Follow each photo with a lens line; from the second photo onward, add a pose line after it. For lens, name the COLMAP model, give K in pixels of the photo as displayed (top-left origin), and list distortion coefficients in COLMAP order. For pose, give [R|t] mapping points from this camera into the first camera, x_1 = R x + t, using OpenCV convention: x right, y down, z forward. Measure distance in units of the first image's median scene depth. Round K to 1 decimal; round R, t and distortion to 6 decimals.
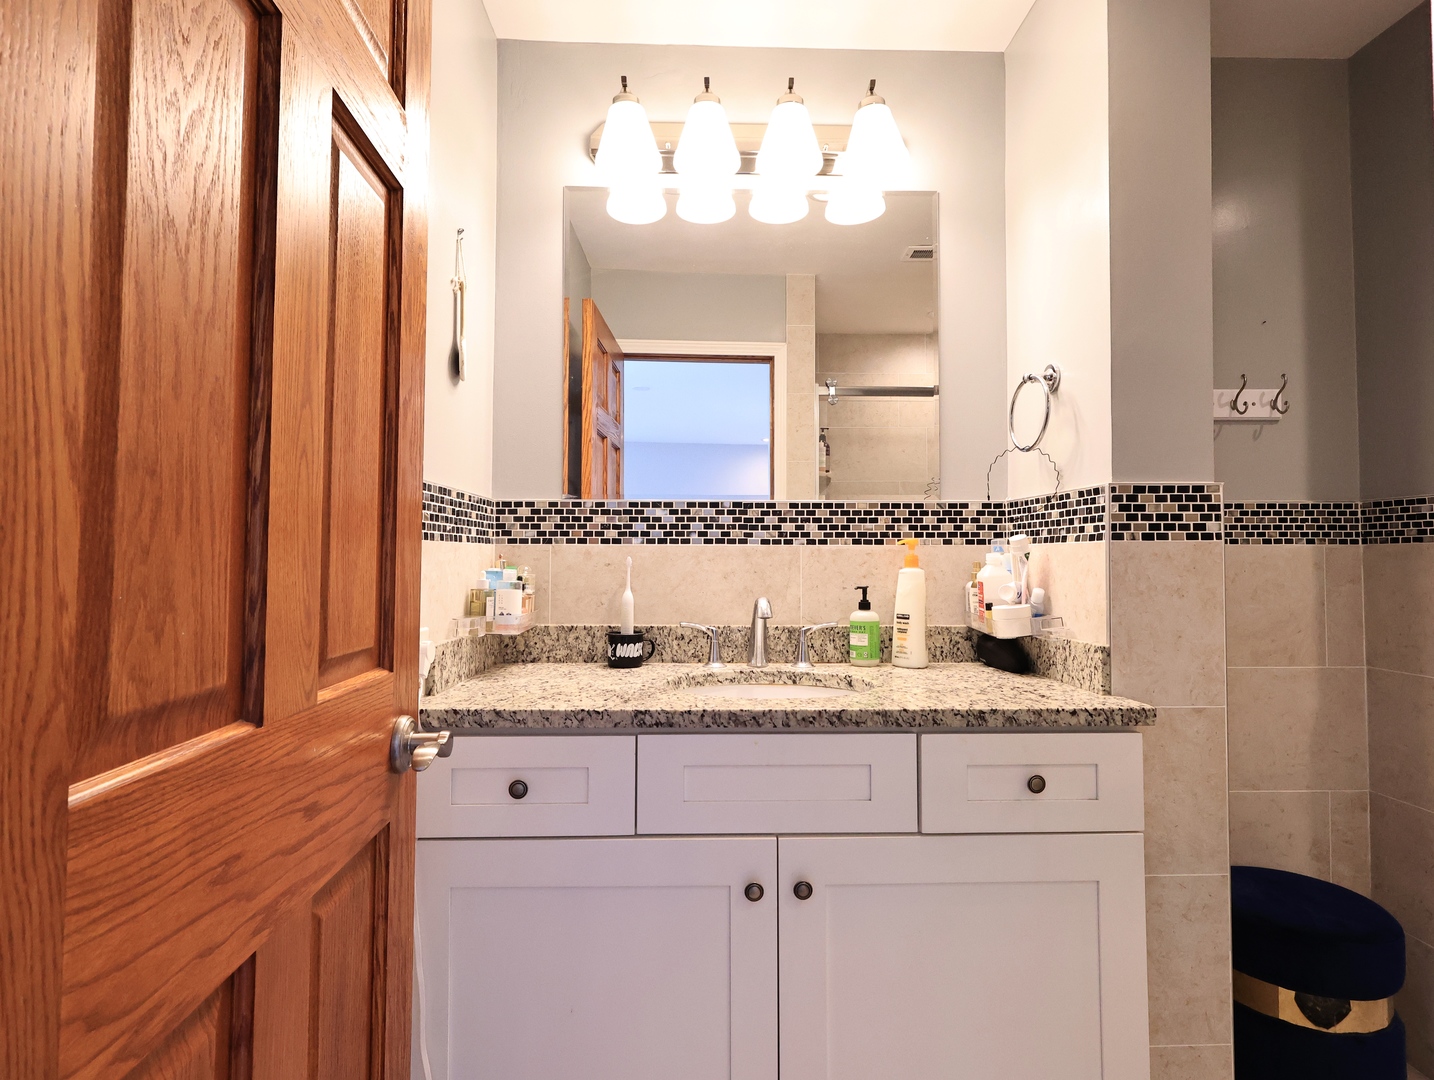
lens RADIAL K [[750.5, 0, 717.0], [0, 750.5, 540.0], [0, 0, 1]] dist [0.001913, 0.000039]
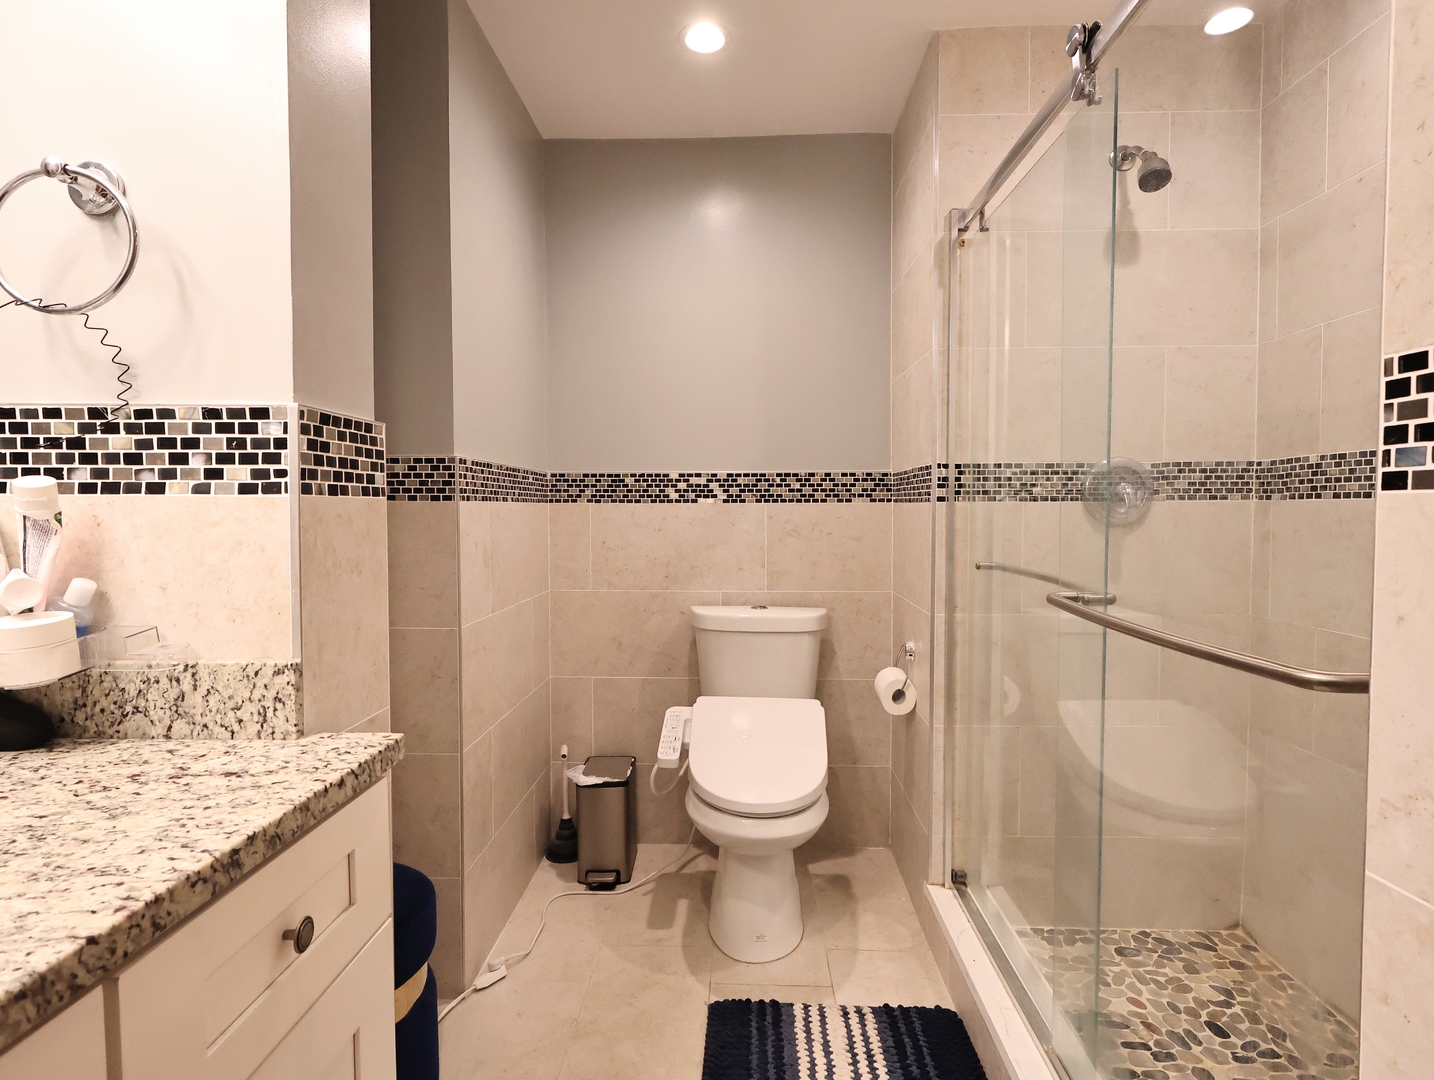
lens RADIAL K [[750.5, 0, 717.0], [0, 750.5, 540.0], [0, 0, 1]] dist [0.001913, 0.000039]
pose [[0.060631, -0.043353, 0.997218, -0.088111], [-0.028005, 0.998589, 0.045116, 0.000150], [-0.997767, -0.030662, 0.059331, 0.603854]]
